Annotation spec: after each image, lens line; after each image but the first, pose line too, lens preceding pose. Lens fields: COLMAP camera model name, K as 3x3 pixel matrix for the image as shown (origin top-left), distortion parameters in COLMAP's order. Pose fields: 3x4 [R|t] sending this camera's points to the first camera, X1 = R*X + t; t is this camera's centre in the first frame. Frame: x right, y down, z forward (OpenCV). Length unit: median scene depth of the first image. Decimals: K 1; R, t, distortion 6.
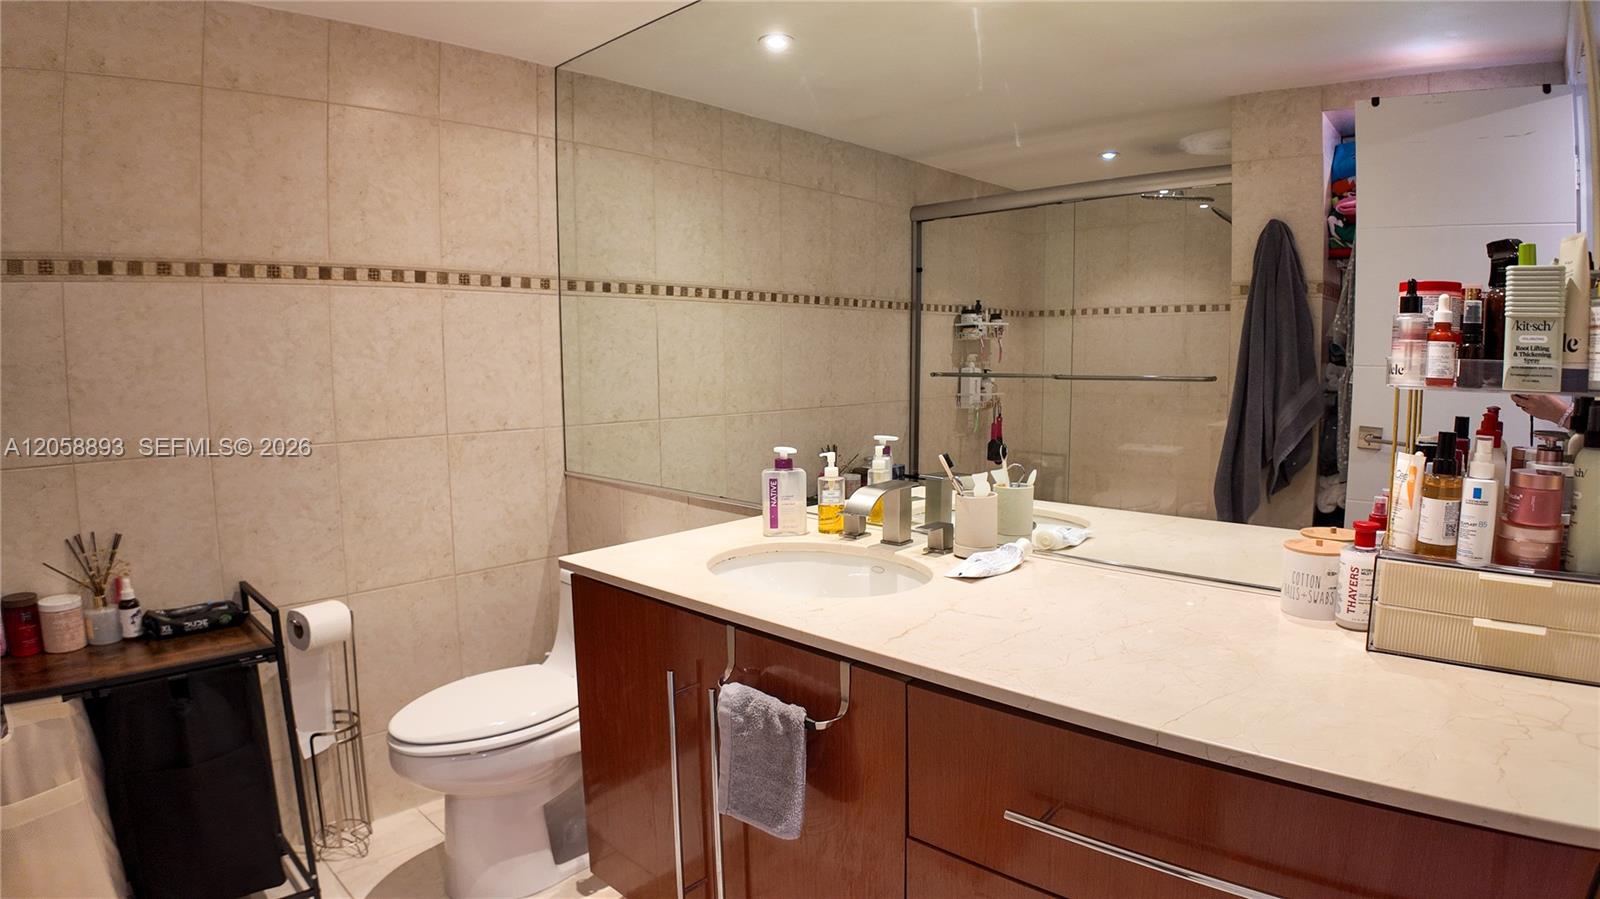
lens RADIAL K [[855.0, 0, 800.0], [0, 855.0, 449.5], [0, 0, 1]] dist [-0.121857, 0.003223]
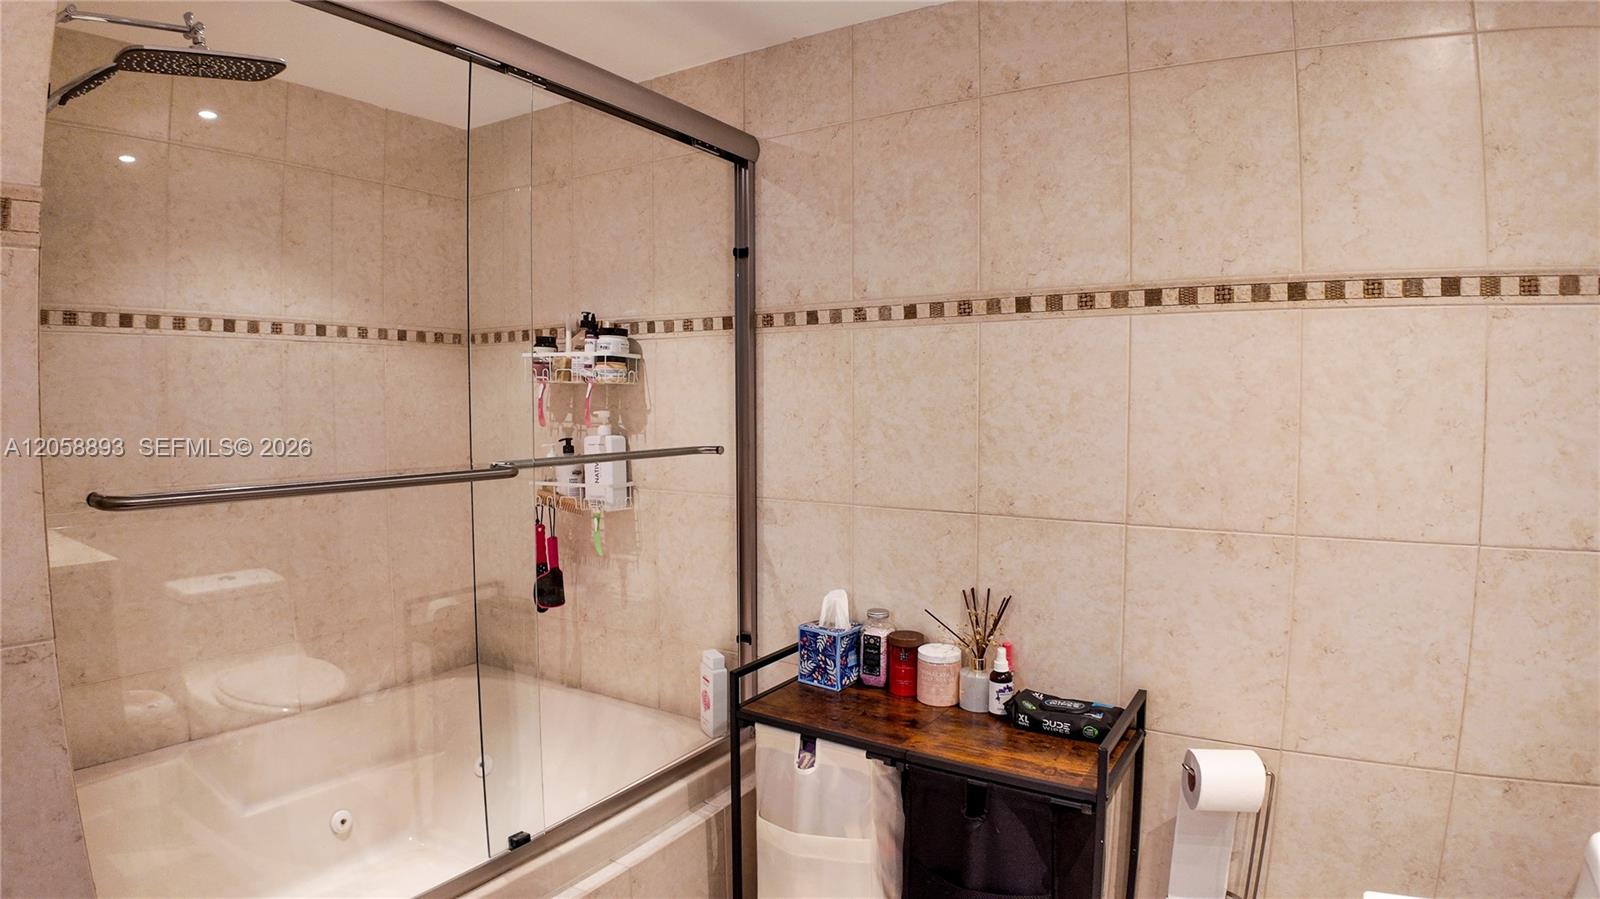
lens RADIAL K [[855.0, 0, 800.0], [0, 855.0, 449.5], [0, 0, 1]] dist [-0.121857, 0.003223]
pose [[0.198528, 0.064397, -0.977977, 0.024972], [-0.103094, 0.993676, 0.044503, -0.076833], [0.974658, 0.091988, 0.203912, 0.507387]]
